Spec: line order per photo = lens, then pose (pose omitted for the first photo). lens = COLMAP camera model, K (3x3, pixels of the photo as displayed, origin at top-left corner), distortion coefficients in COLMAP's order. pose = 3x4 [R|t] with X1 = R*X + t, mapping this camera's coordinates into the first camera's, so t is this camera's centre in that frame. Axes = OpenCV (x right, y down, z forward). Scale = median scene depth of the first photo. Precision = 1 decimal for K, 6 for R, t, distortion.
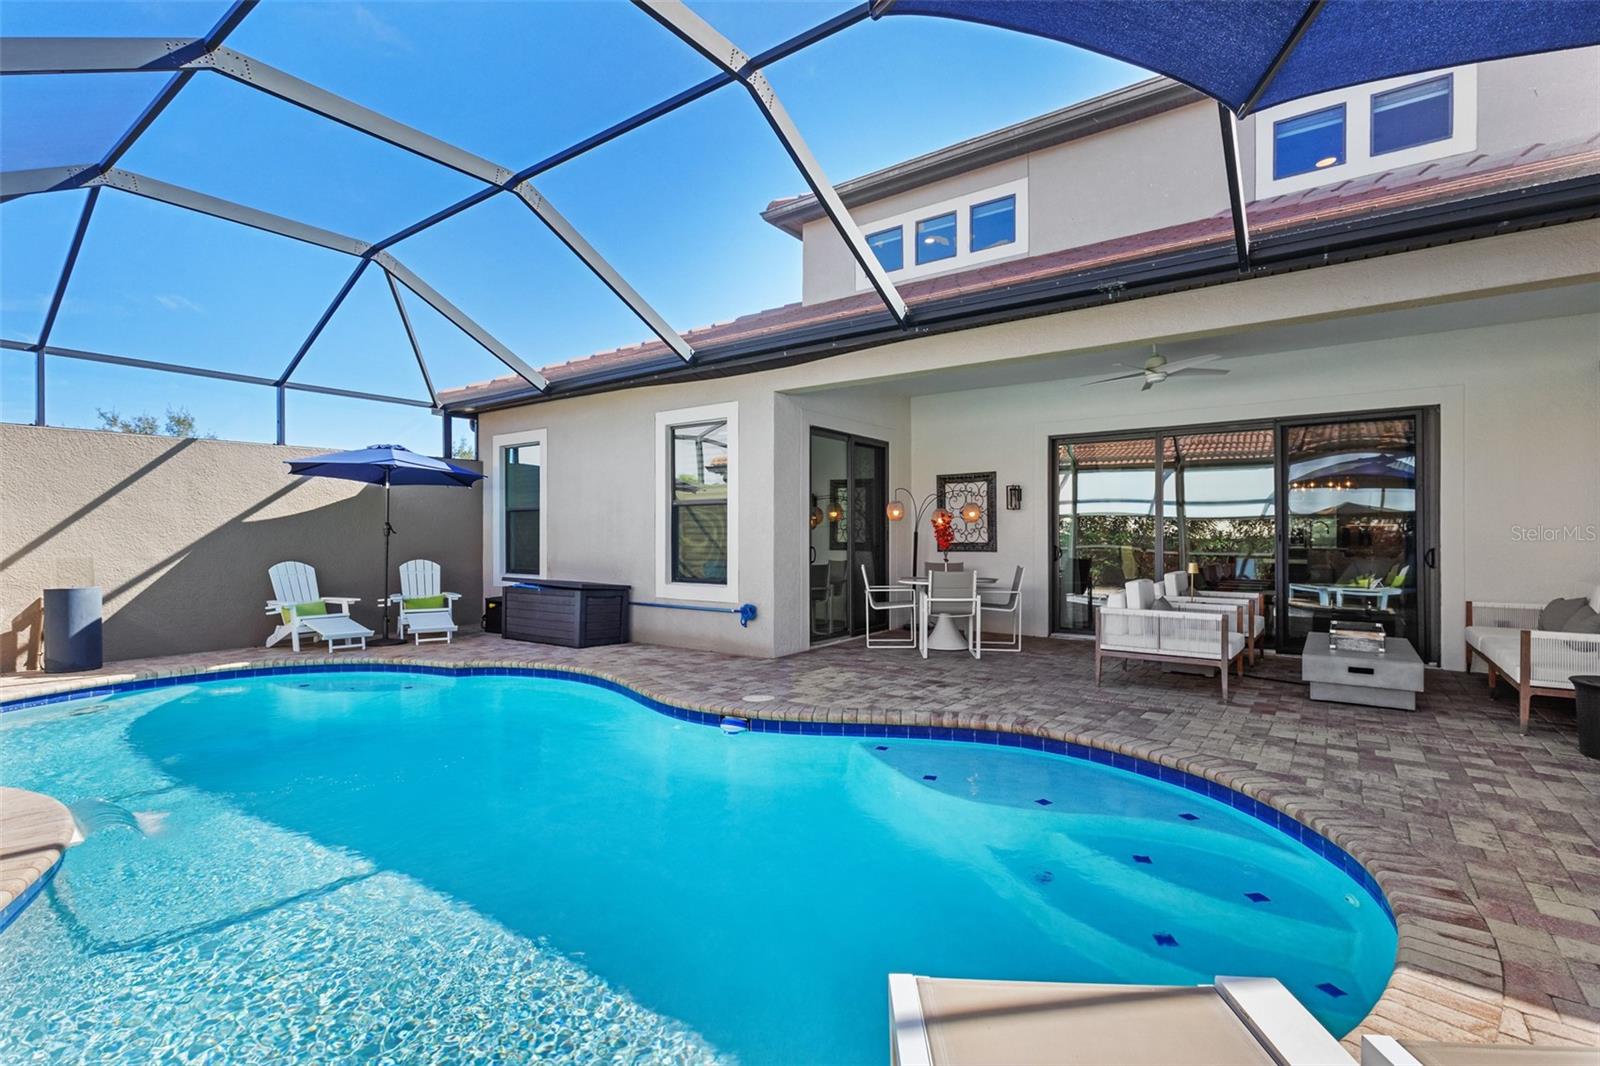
lens RADIAL K [[748.3, 0, 788.8], [0, 748.3, 536.4], [0, 0, 1]] dist [0.004418, 0.000345]
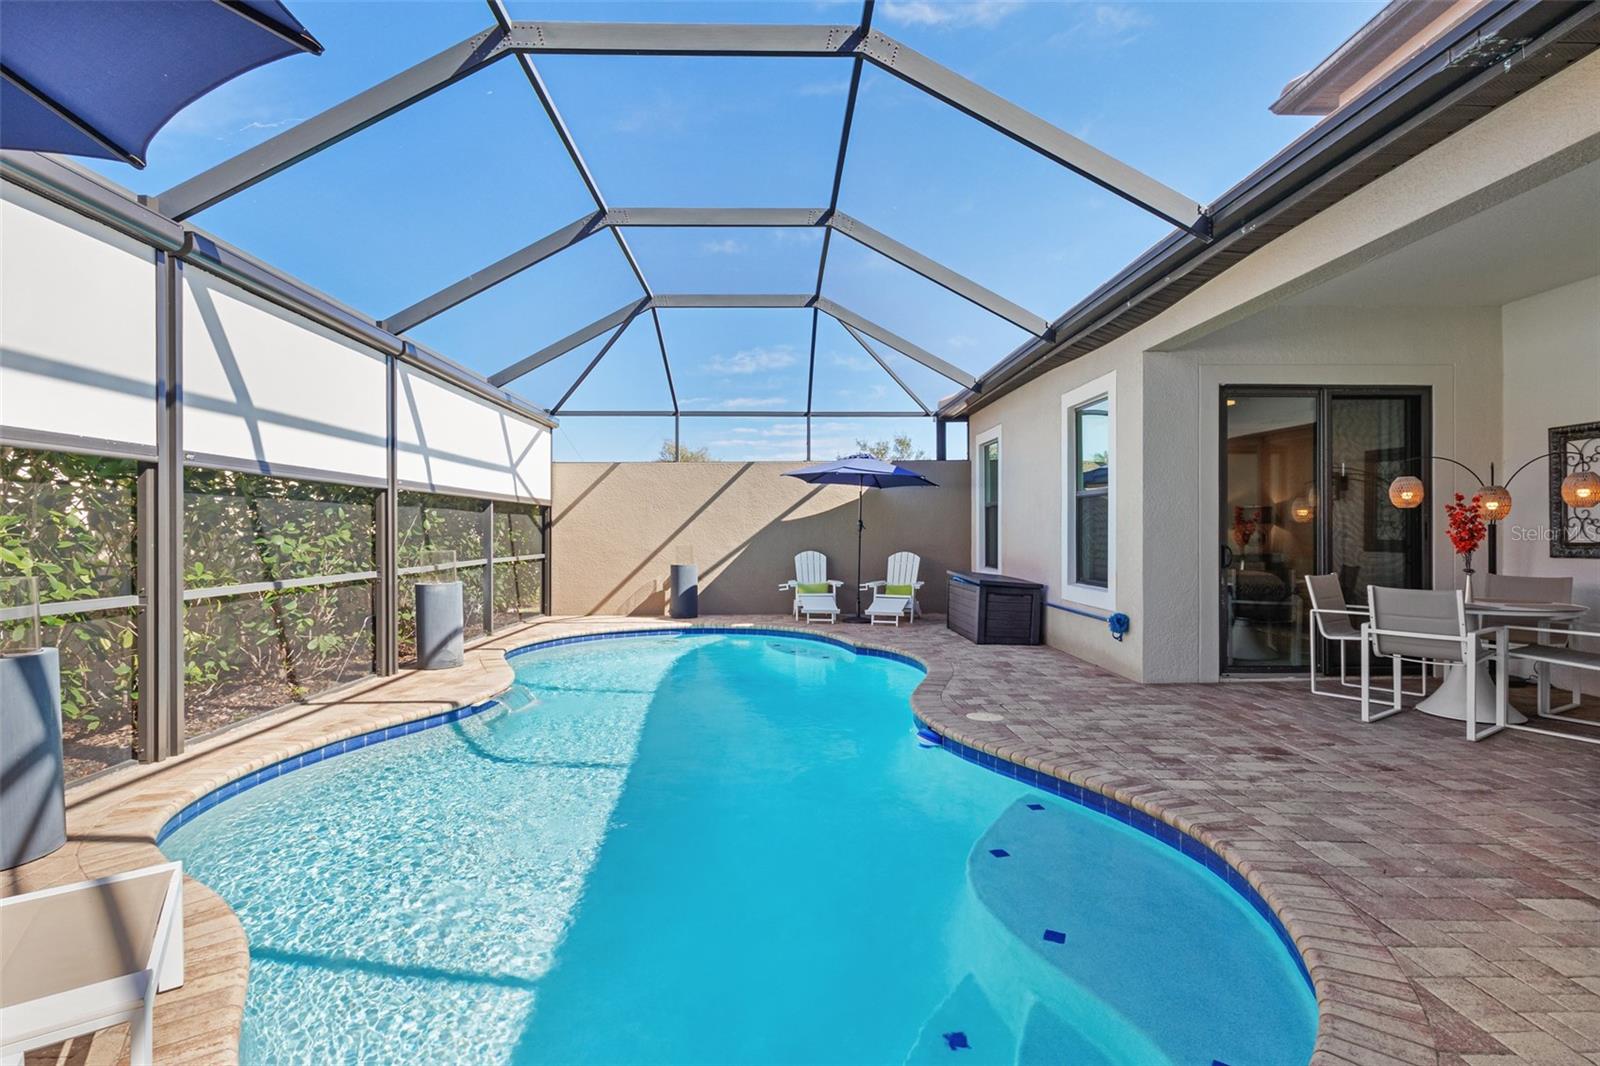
lens RADIAL K [[748.3, 0, 796.0], [0, 748.3, 531.3], [0, 0, 1]] dist [0.004418, 0.000345]
pose [[0.616251, 0.000440, -0.787550, 0.352253], [0.001744, 0.999997, 0.001924, -0.003104], [0.787548, -0.002559, 0.616248, 0.195983]]
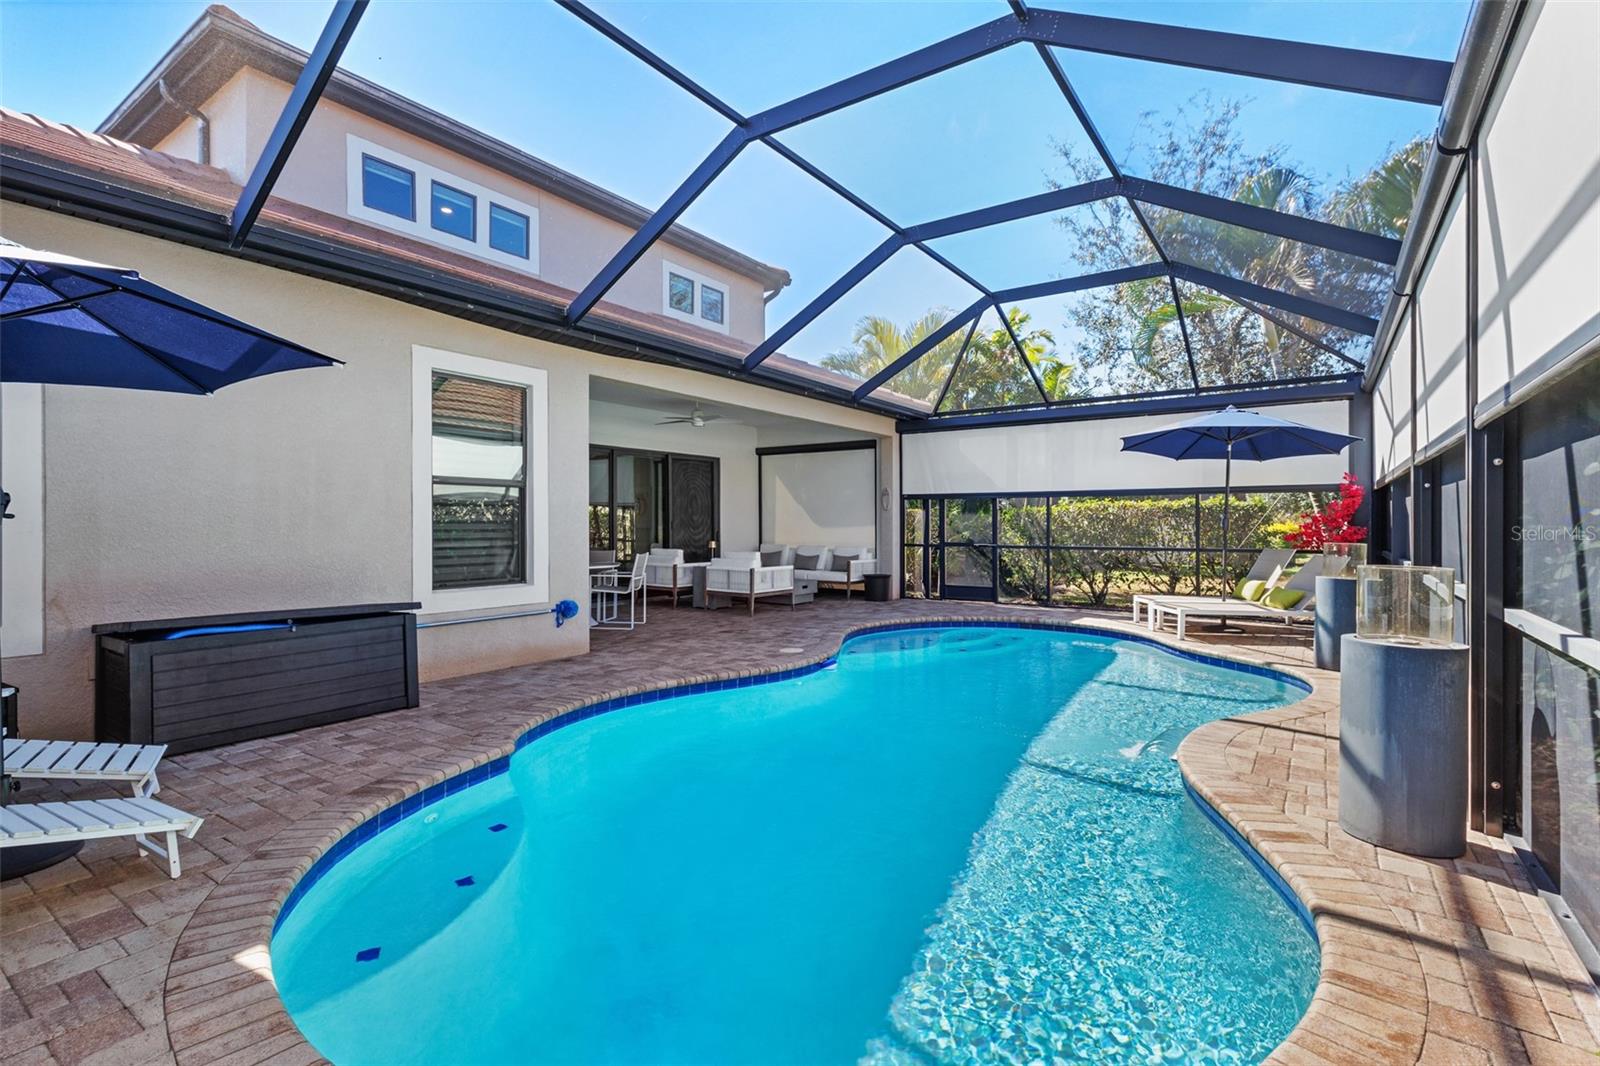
lens RADIAL K [[748.3, 0, 808.5], [0, 748.3, 527.4], [0, 0, 1]] dist [0.004418, 0.000345]
pose [[-0.032380, -0.003635, 0.999469, -0.908652], [0.003889, 0.999985, 0.003763, 0.000078], [-0.999468, 0.004009, -0.032366, 0.690619]]
